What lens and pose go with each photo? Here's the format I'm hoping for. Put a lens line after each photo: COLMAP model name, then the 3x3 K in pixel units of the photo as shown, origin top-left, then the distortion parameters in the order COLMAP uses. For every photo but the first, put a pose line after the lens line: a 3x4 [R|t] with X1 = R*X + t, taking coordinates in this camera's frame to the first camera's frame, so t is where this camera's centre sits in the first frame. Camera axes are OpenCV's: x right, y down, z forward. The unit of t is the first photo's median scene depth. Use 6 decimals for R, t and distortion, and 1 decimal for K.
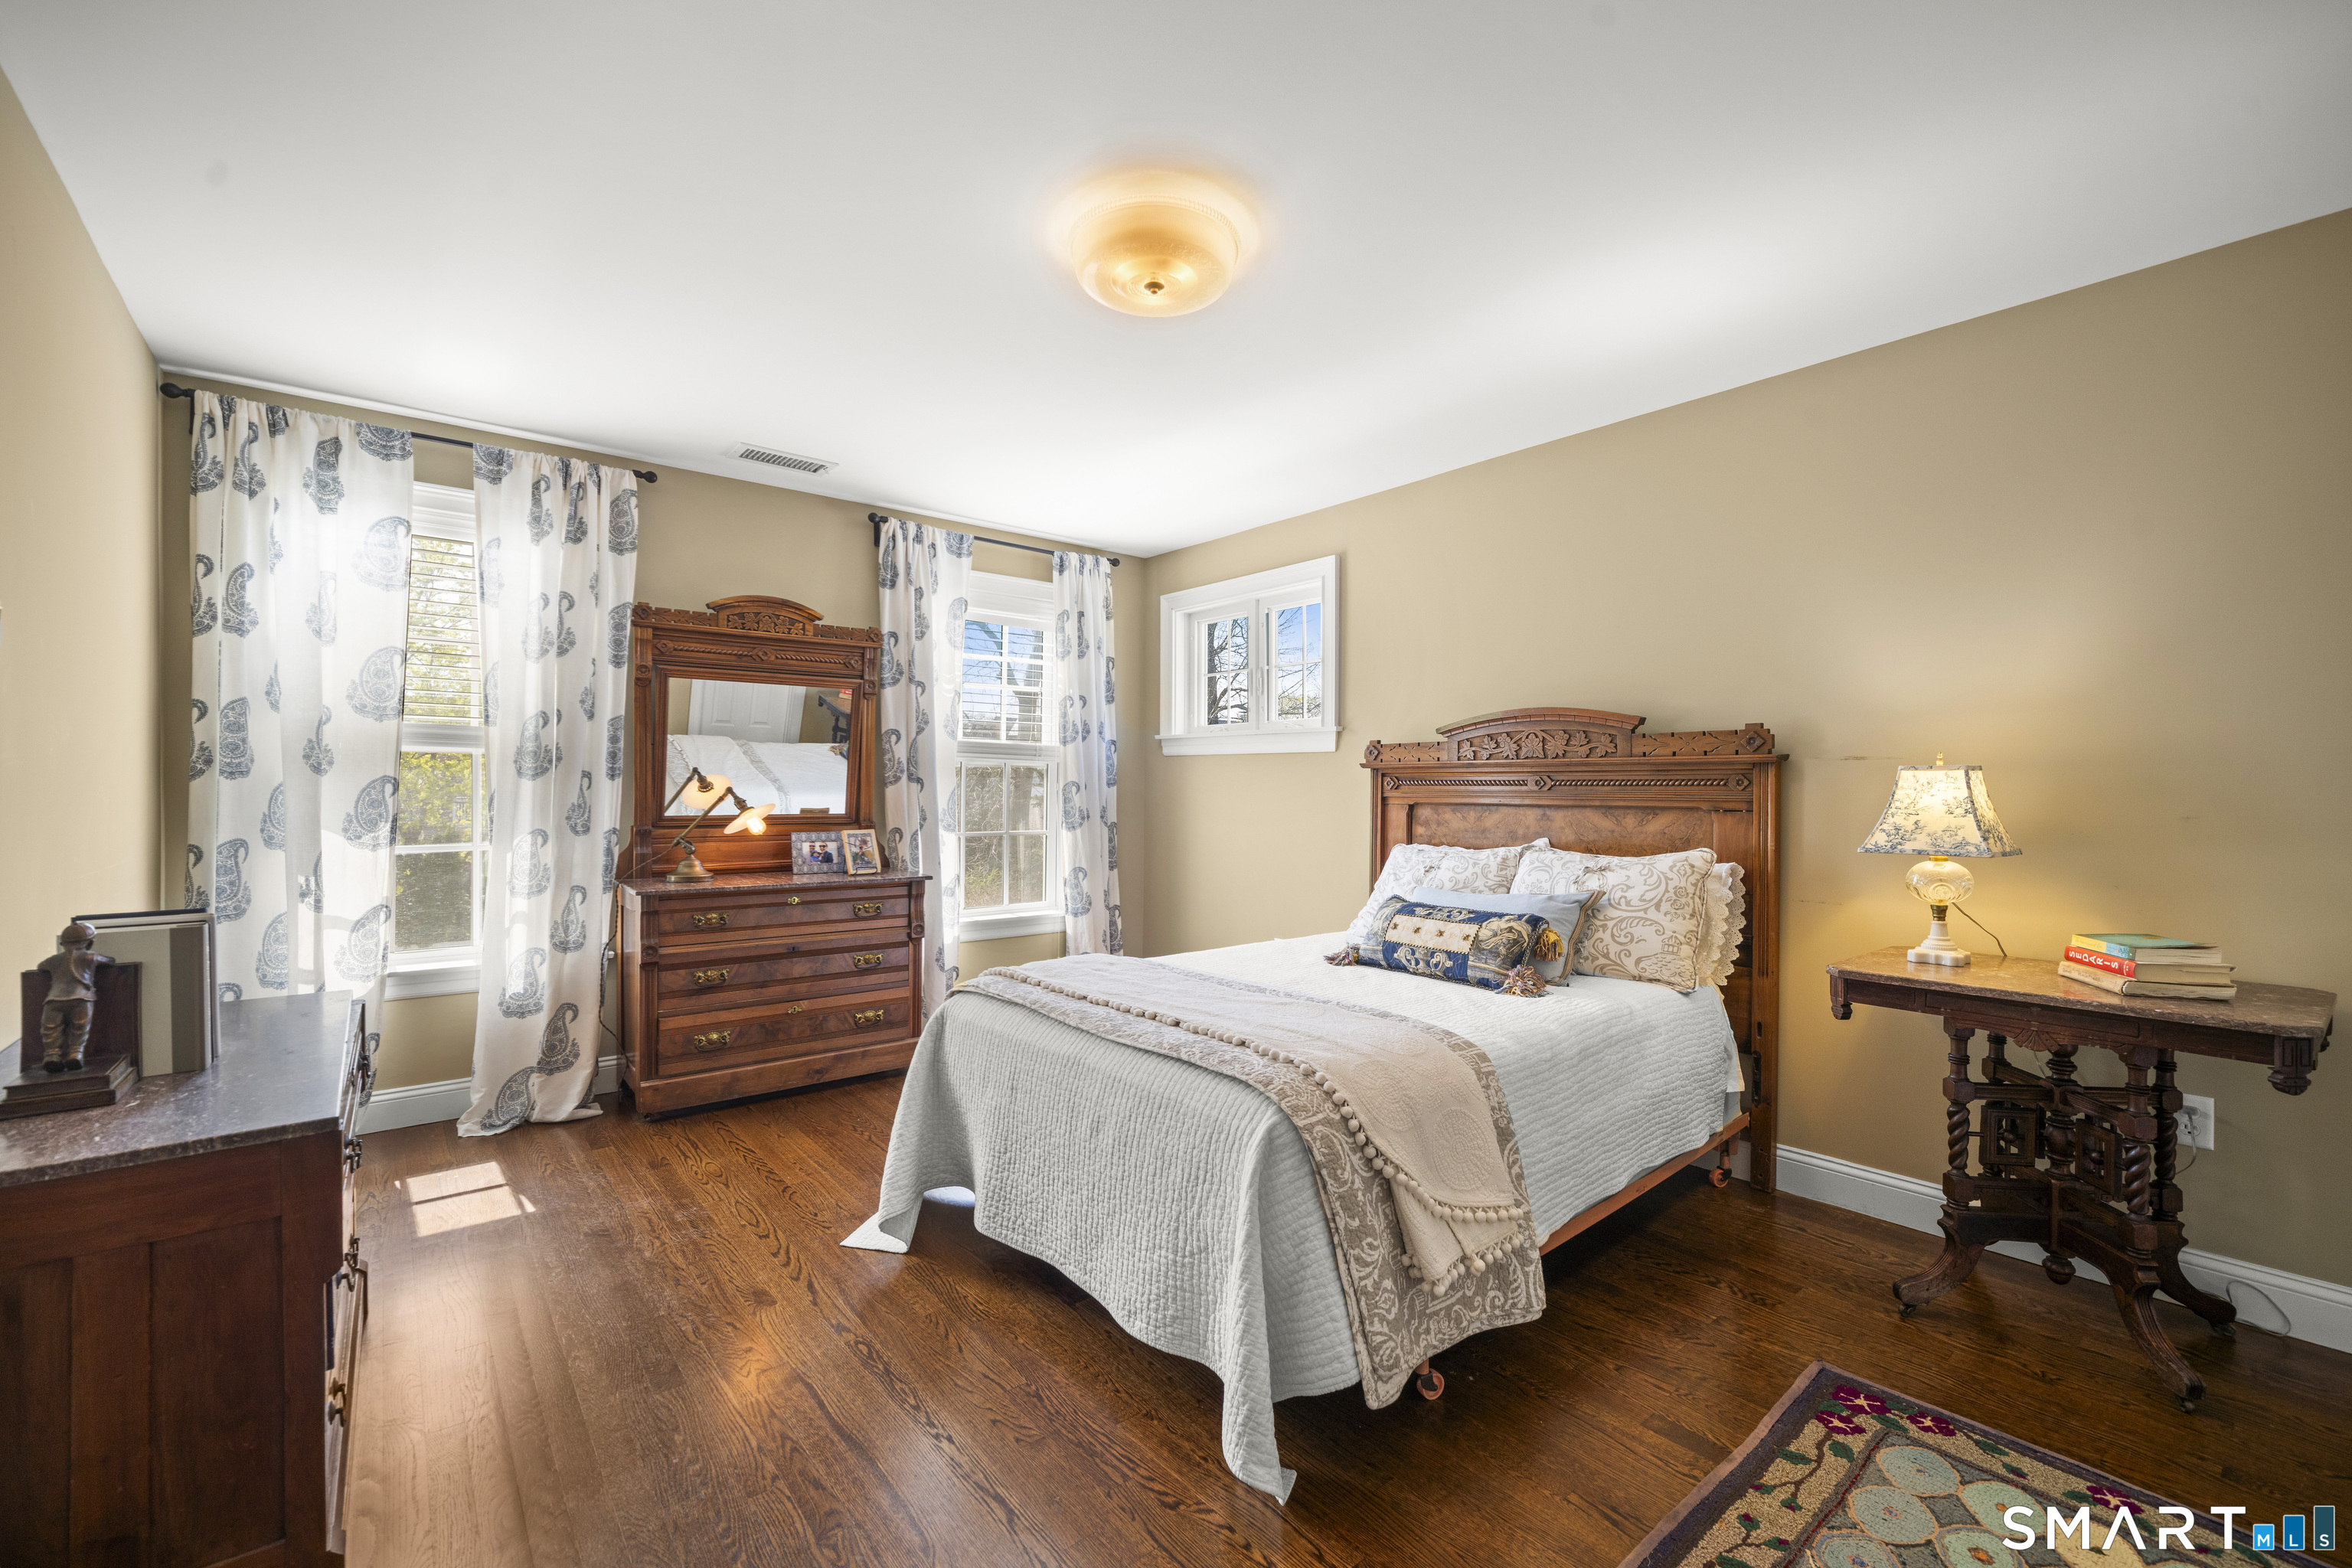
lens RADIAL K [[994.7, 0, 1178.4], [0, 994.7, 800.2], [0, 0, 1]] dist [0.001109, -0.000246]
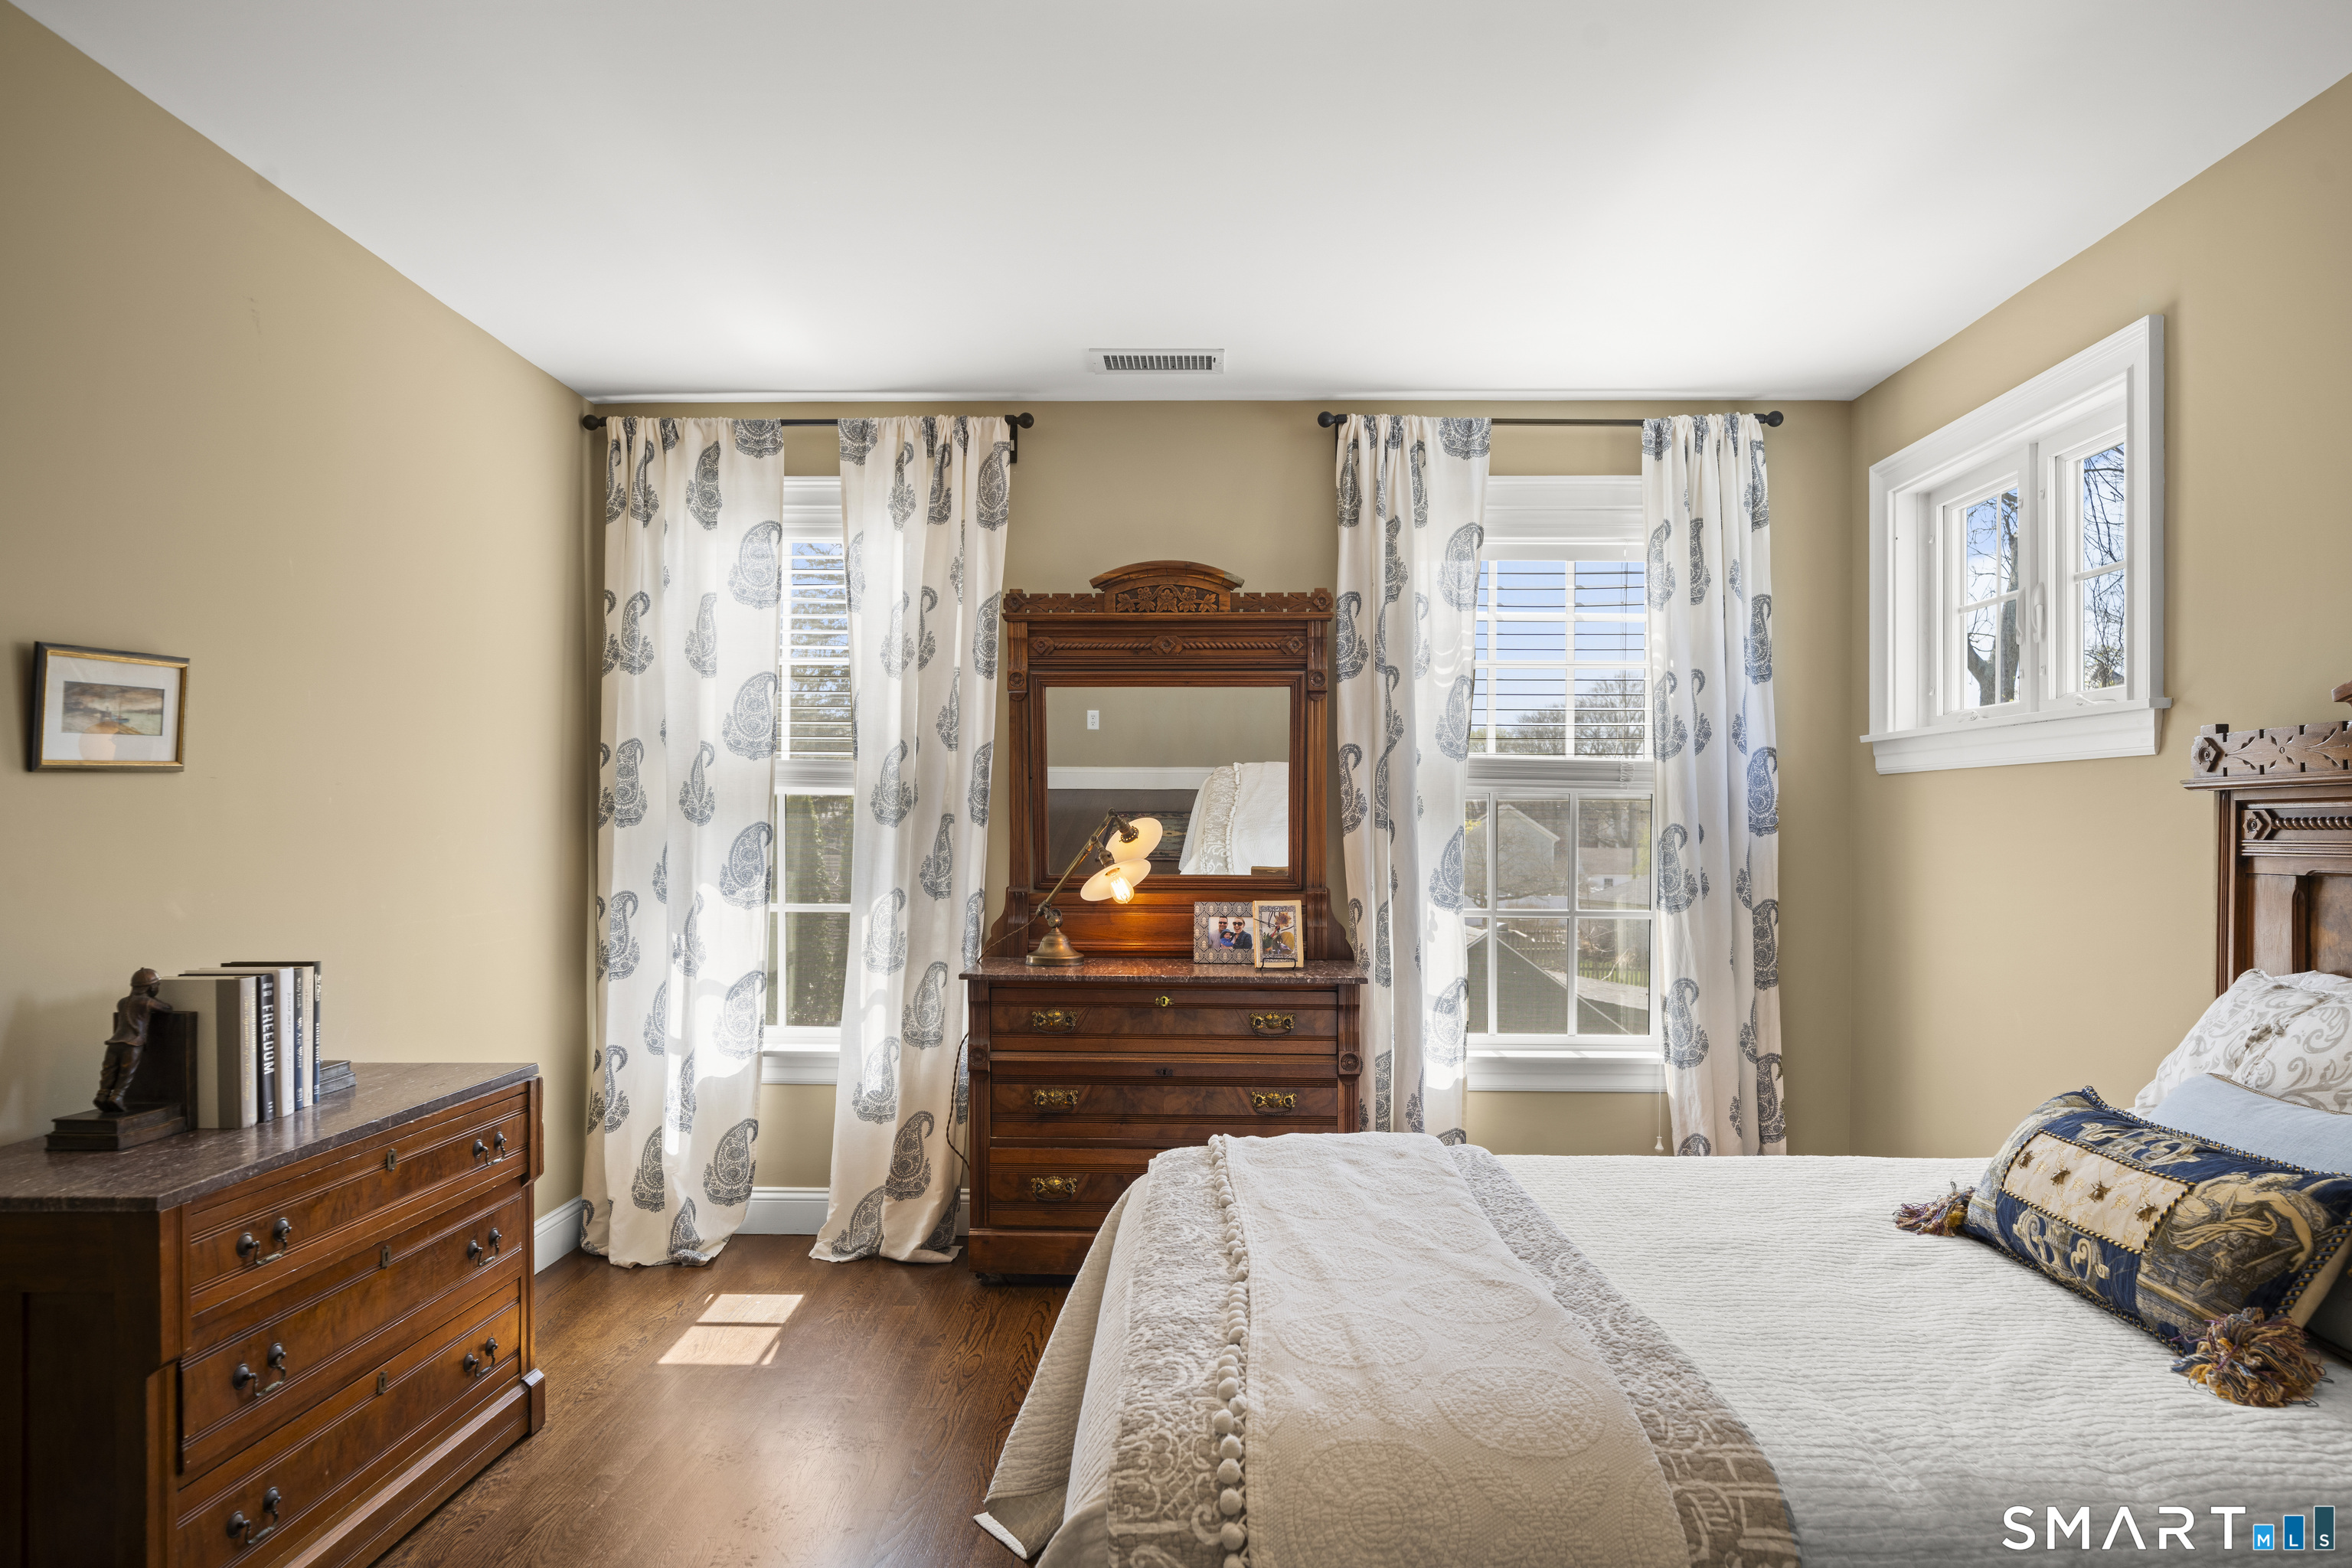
lens RADIAL K [[1512.0, 0, 1177.9], [0, 1512.0, 839.0], [0, 0, 1]] dist [0.003611, 0.000356]
pose [[0.755122, 0.000886, -0.655584, 0.315147], [-0.008177, 0.999934, -0.008068, -0.002293], [0.655533, 0.011453, 0.755079, 0.231301]]
